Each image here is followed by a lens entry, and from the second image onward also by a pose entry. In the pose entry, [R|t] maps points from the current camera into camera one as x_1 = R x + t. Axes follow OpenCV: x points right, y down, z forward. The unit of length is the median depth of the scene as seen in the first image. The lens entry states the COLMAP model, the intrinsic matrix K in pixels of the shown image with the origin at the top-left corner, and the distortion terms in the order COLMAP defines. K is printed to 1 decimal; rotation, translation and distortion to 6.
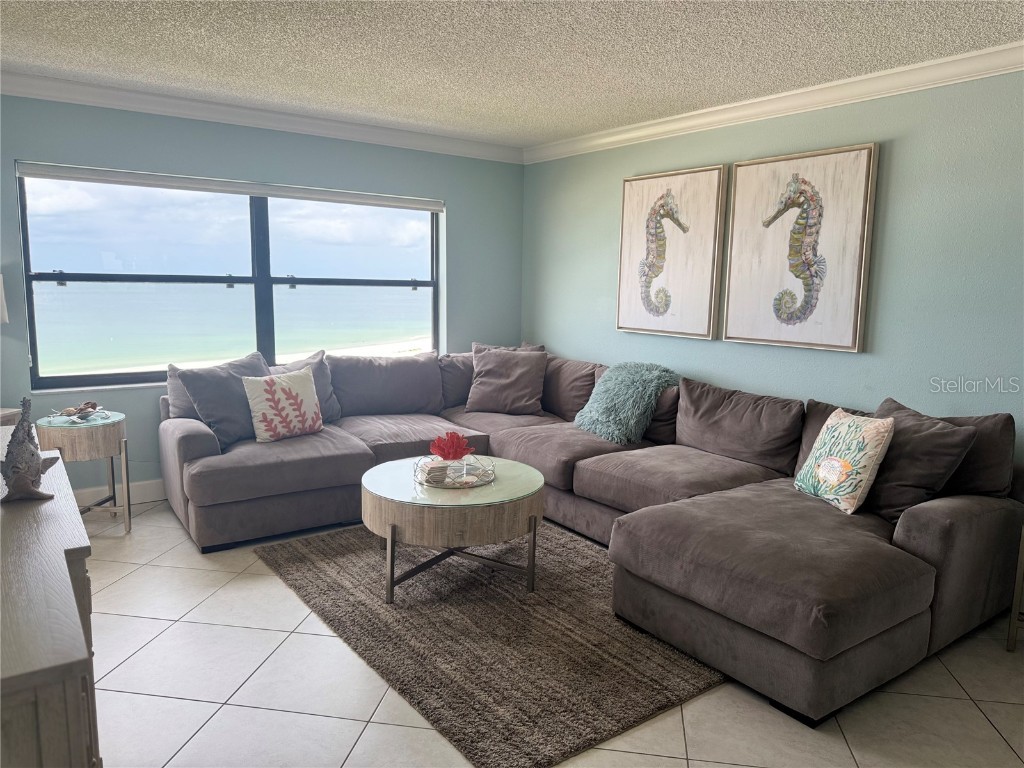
lens RADIAL K [[721.5, 0, 509.7], [0, 721.5, 387.8], [0, 0, 1]] dist [0.099016, -0.175638]
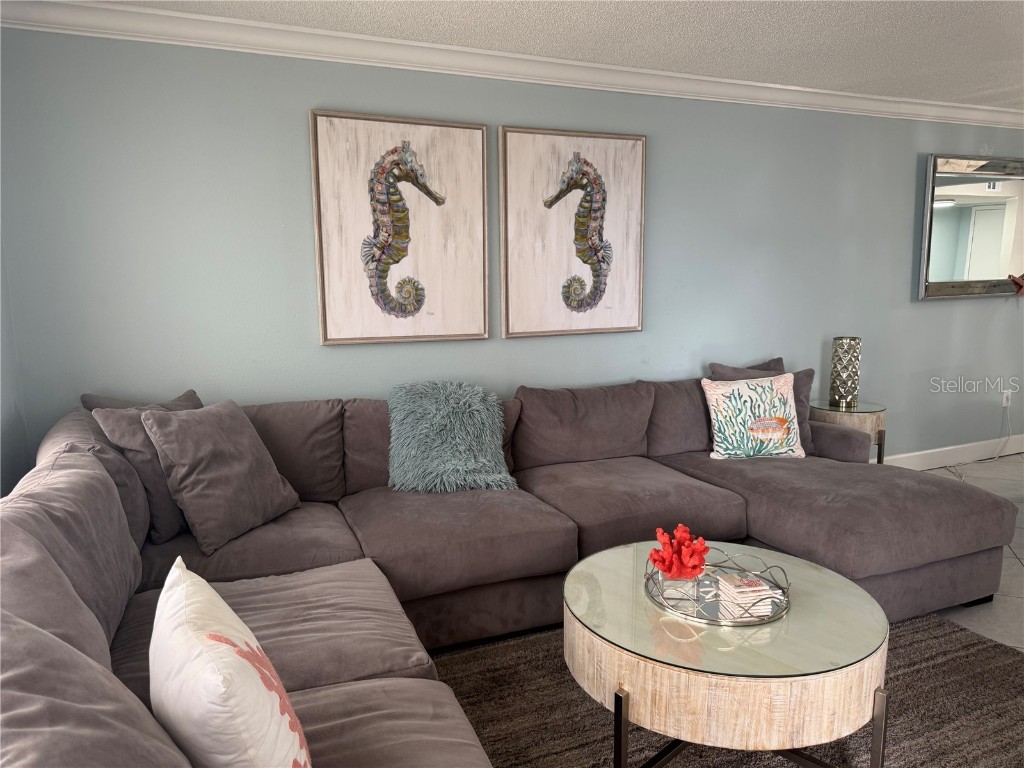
lens RADIAL K [[721.5, 0, 509.7], [0, 721.5, 387.8], [0, 0, 1]] dist [0.099016, -0.175638]
pose [[0.227826, -0.178854, 0.957135, -0.564253], [0.149896, 0.977710, 0.147019, -0.141240], [-0.962095, 0.109976, 0.249557, 0.849610]]
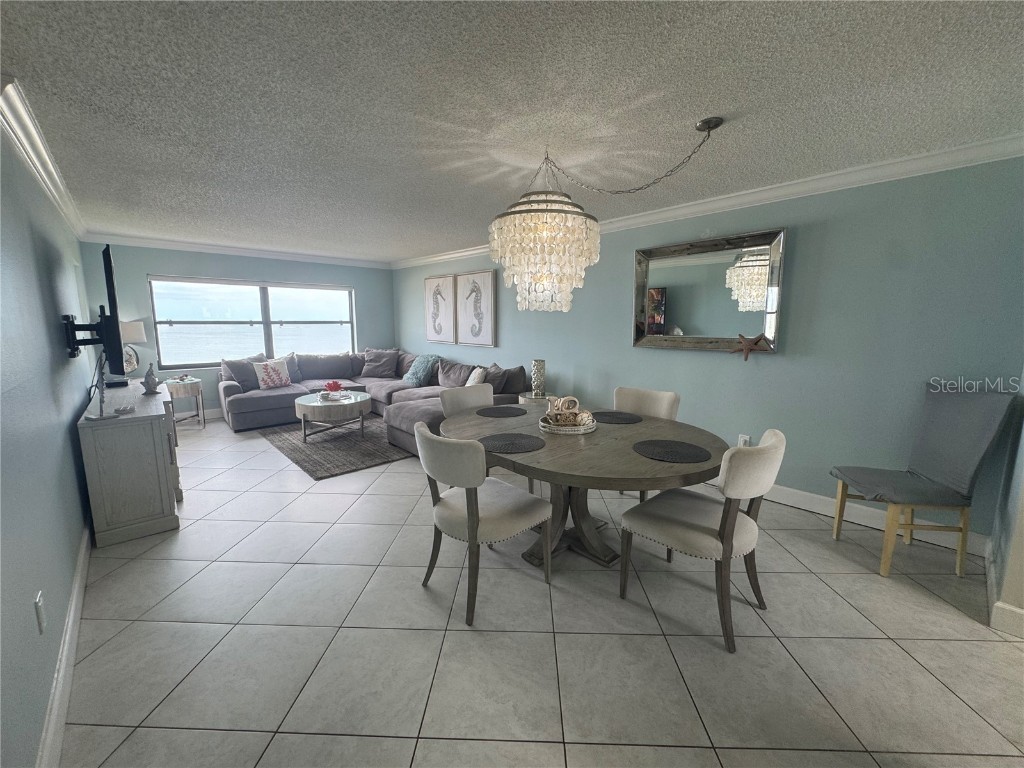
lens RADIAL K [[409.0, 0, 511.6], [0, 409.0, 382.0], [0, 0, 1]] dist [-0.002844, 0.000513]
pose [[0.992438, -0.029678, 0.119104, 0.328316], [0.028763, 0.999542, 0.009391, 0.062133], [-0.119328, -0.005894, 0.992837, -0.457962]]
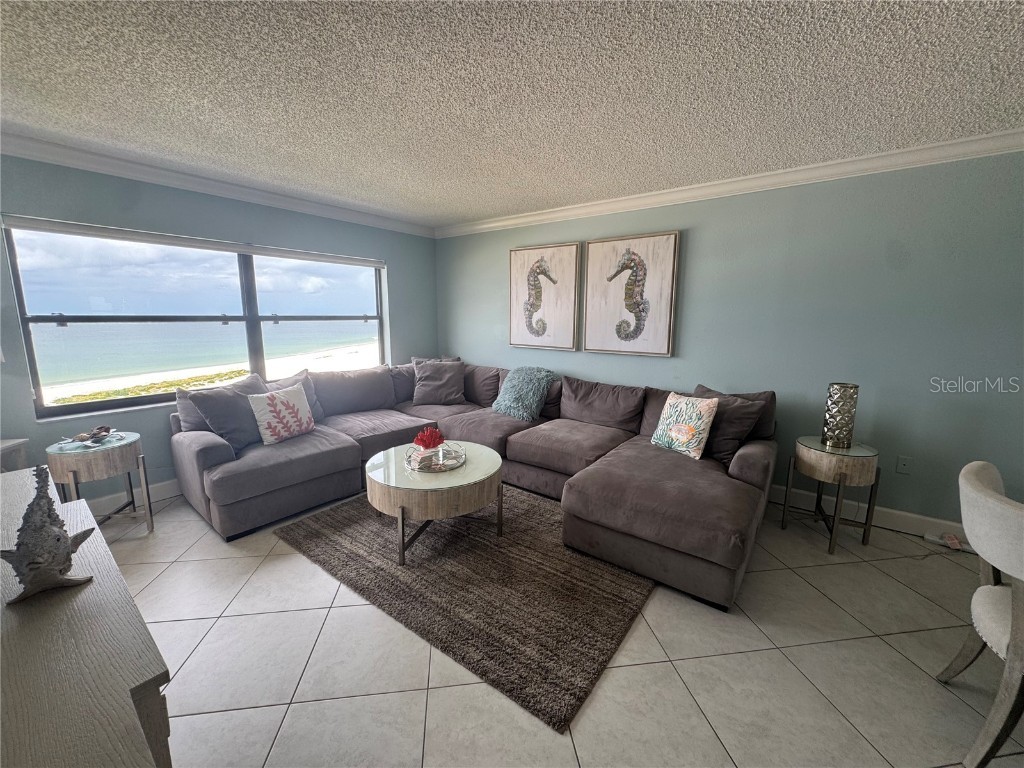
lens RADIAL K [[409.0, 0, 511.6], [0, 409.0, 382.0], [0, 0, 1]] dist [-0.002844, 0.000513]
pose [[0.956448, -0.059853, 0.285701, -0.130983], [0.053606, 0.998122, 0.029643, -0.034966], [-0.286939, -0.013037, 0.957860, 0.189068]]
